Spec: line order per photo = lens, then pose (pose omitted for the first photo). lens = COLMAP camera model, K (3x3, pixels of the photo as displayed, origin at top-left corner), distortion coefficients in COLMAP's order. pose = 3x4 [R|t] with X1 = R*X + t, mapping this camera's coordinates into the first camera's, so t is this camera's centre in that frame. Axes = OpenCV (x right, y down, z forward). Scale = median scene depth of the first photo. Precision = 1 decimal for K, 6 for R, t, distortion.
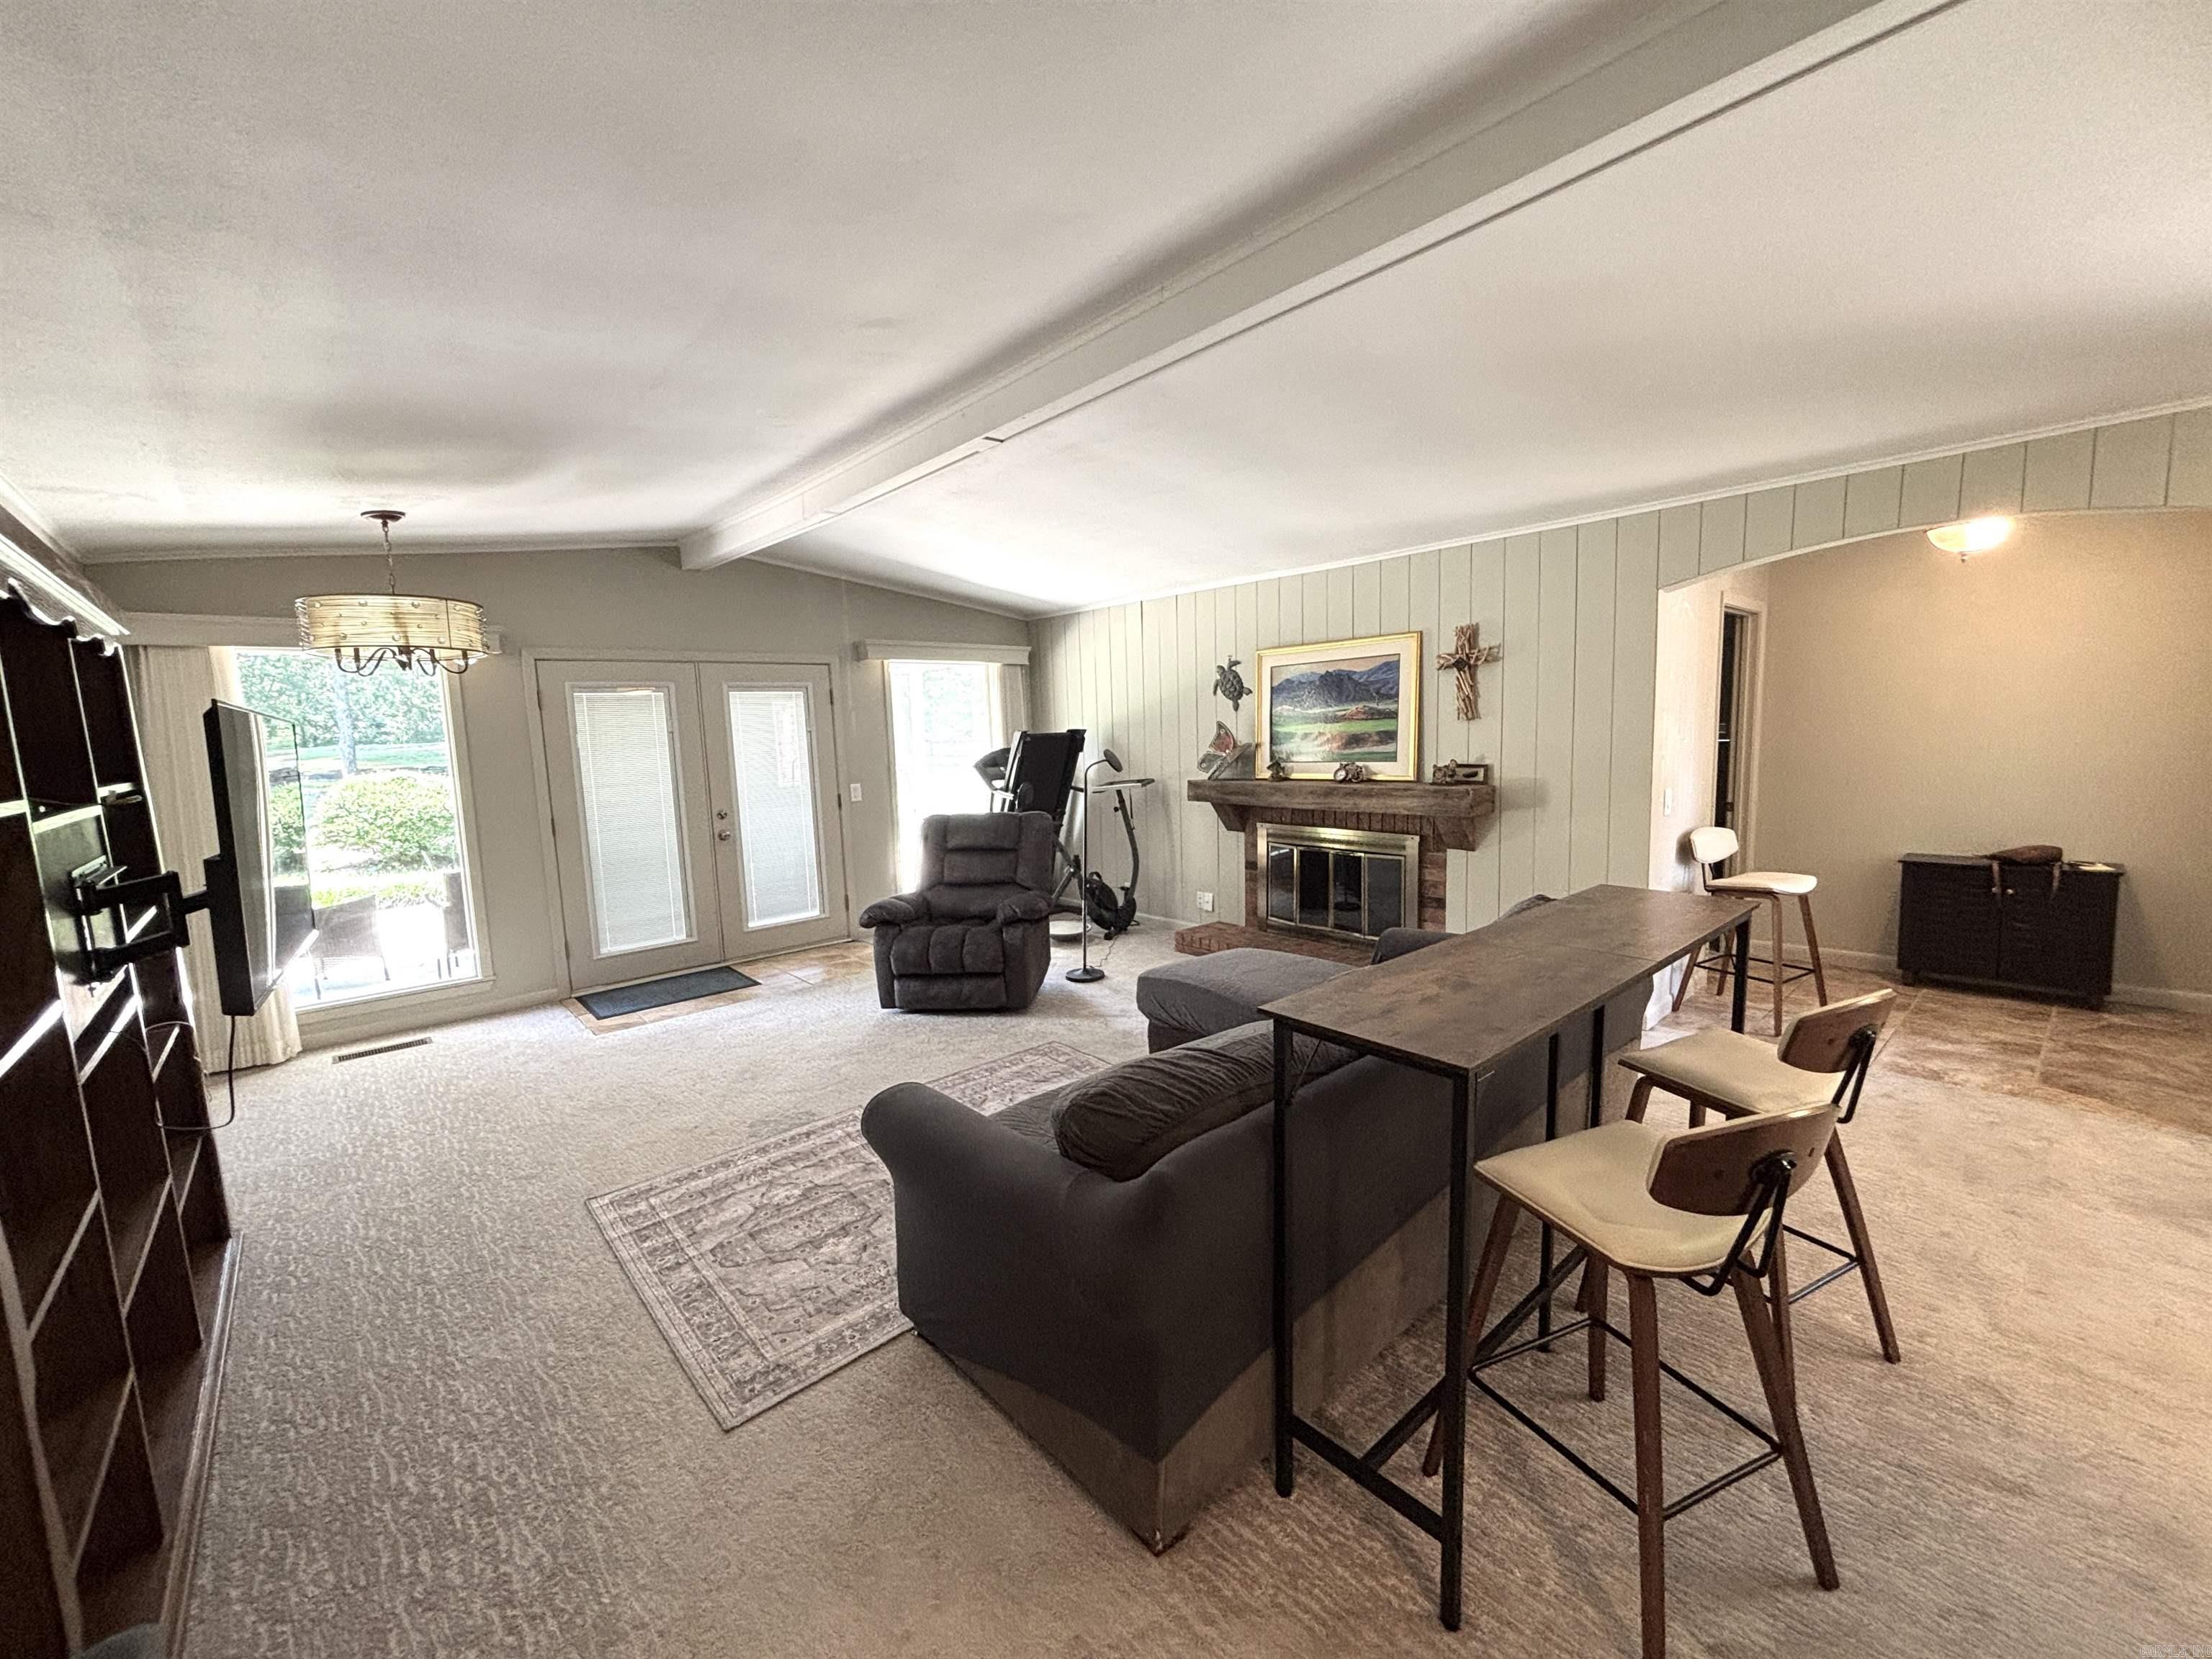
lens RADIAL K [[884.4, 0, 1093.4], [0, 884.4, 836.7], [0, 0, 1]] dist [-0.000288, 0.000422]
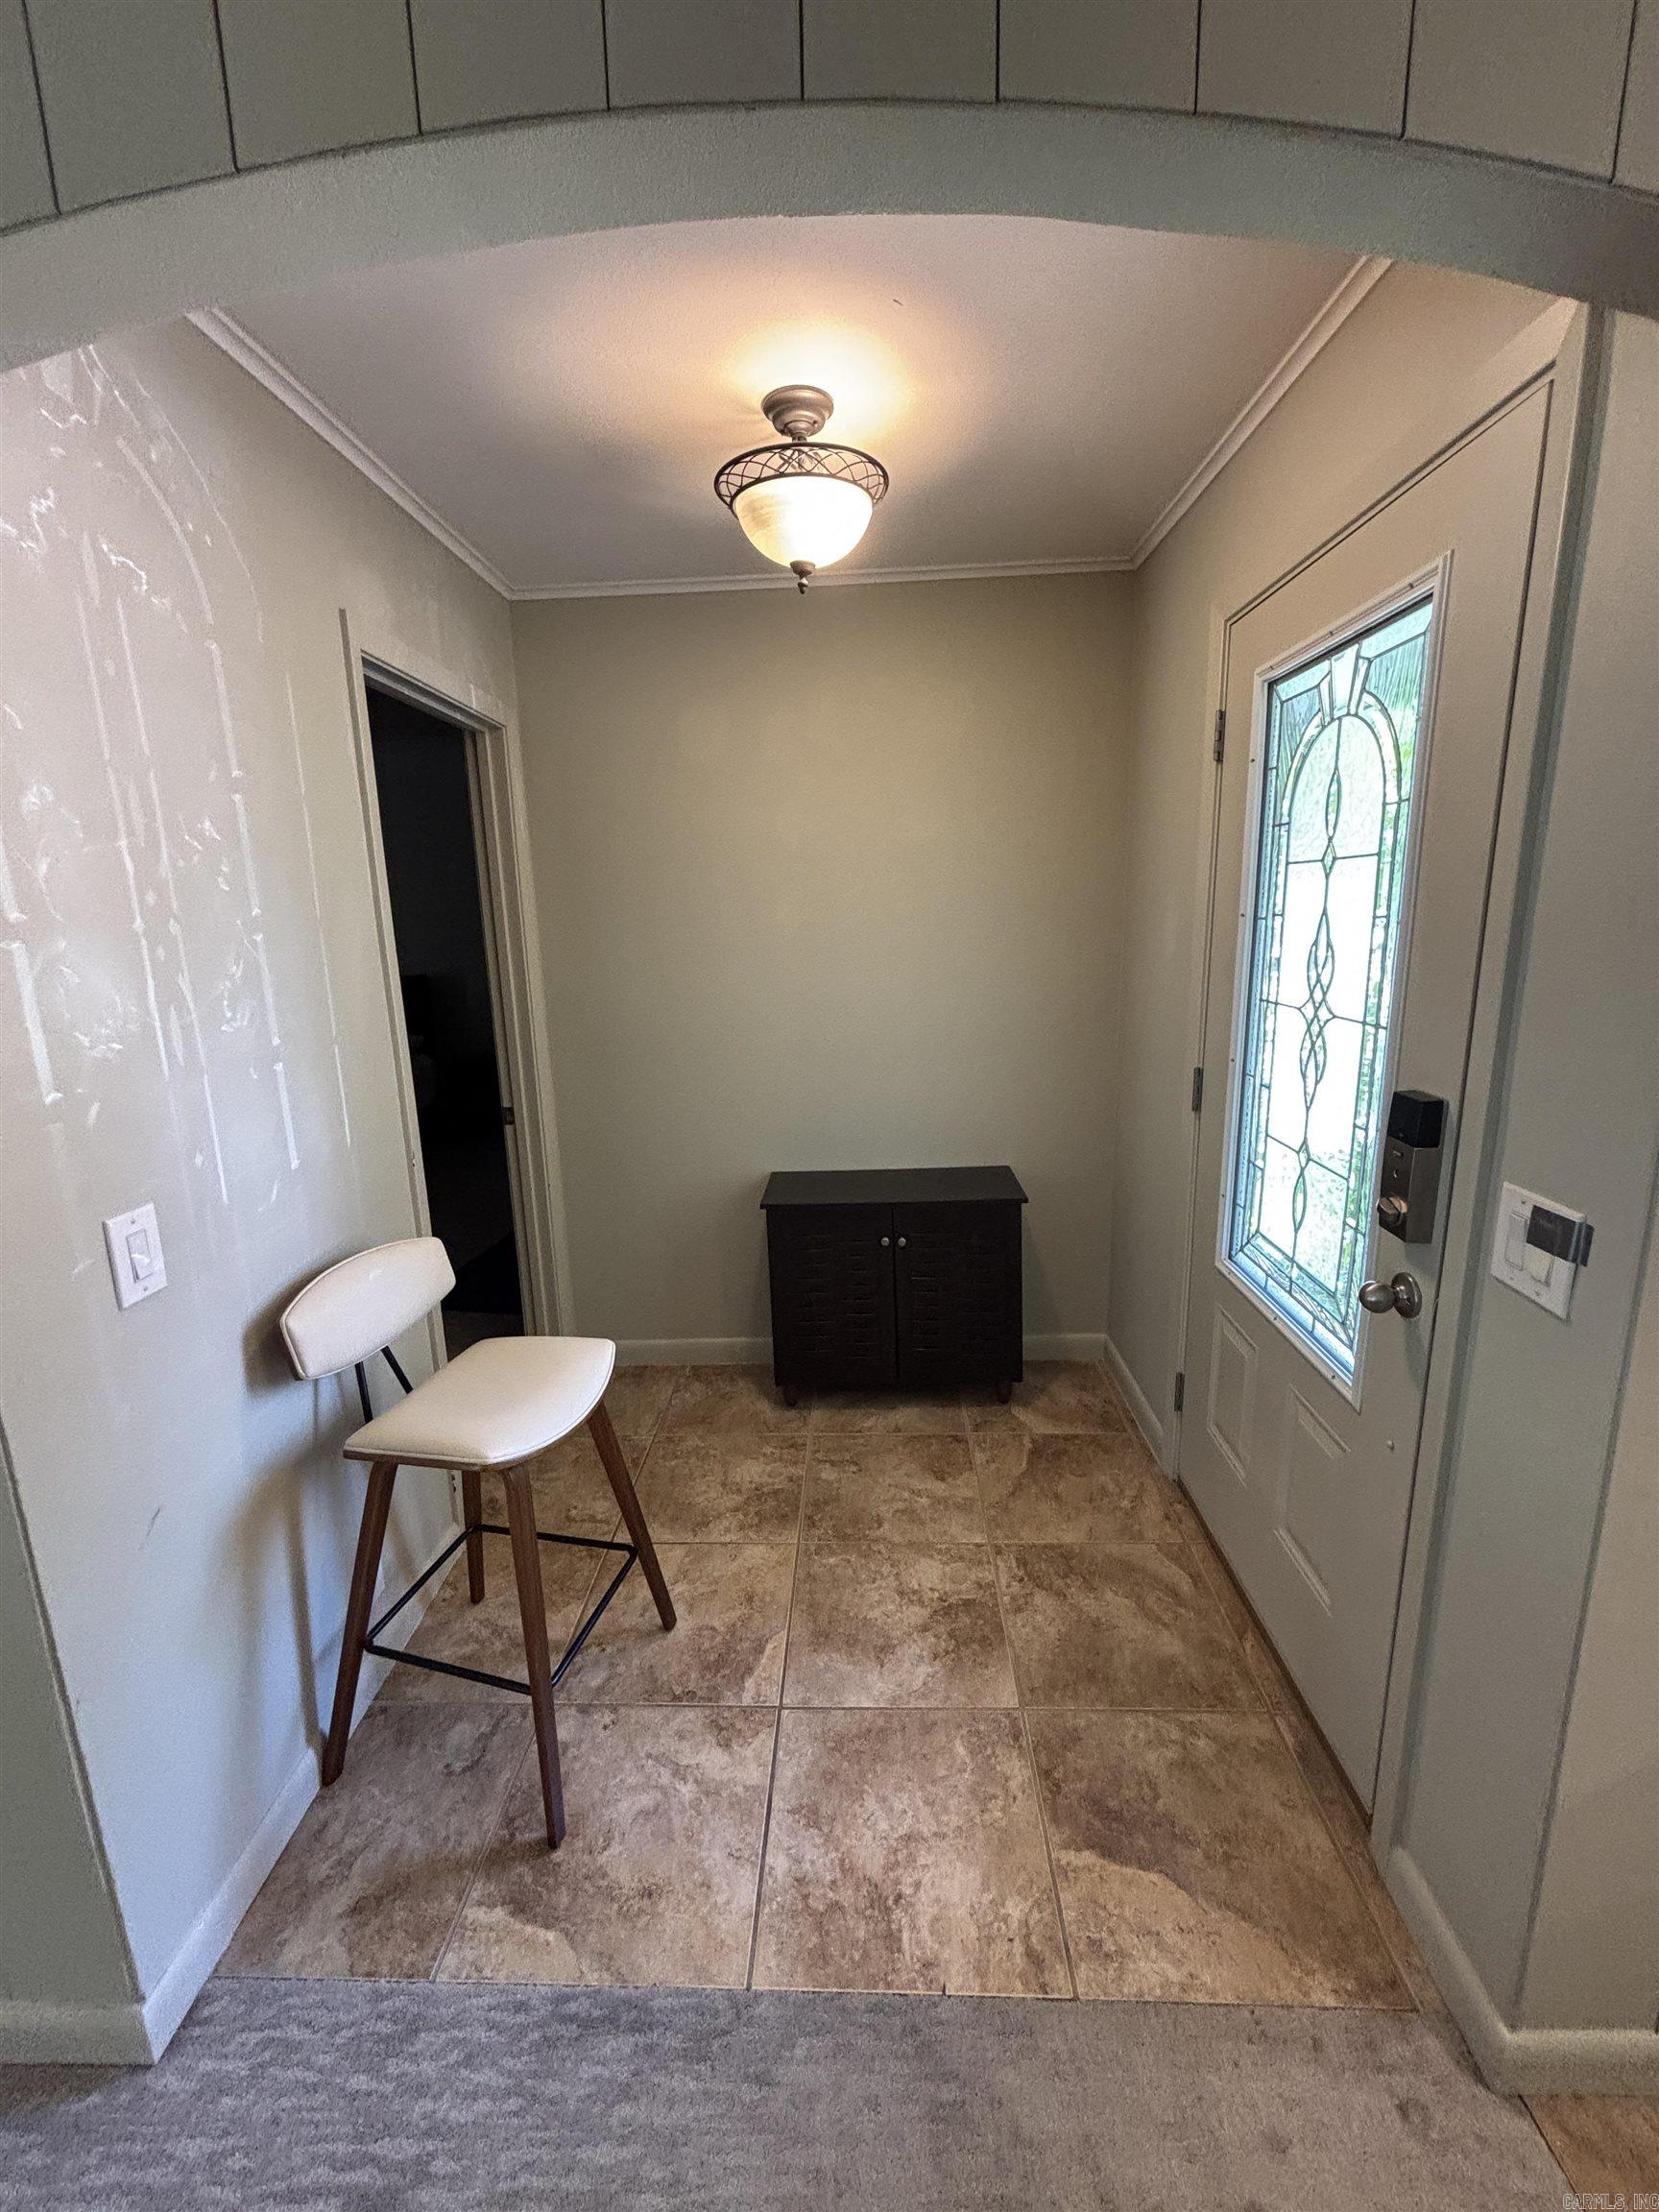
lens RADIAL K [[893.0, 0, 841.3], [0, 893.0, 1102.9], [0, 0, 1]] dist [-0.001596, 0.001072]
pose [[0.681673, -0.138038, 0.718517, 0.511824], [0.091385, 0.990415, 0.103574, -0.082476], [-0.725927, -0.004942, 0.687754, 0.534955]]
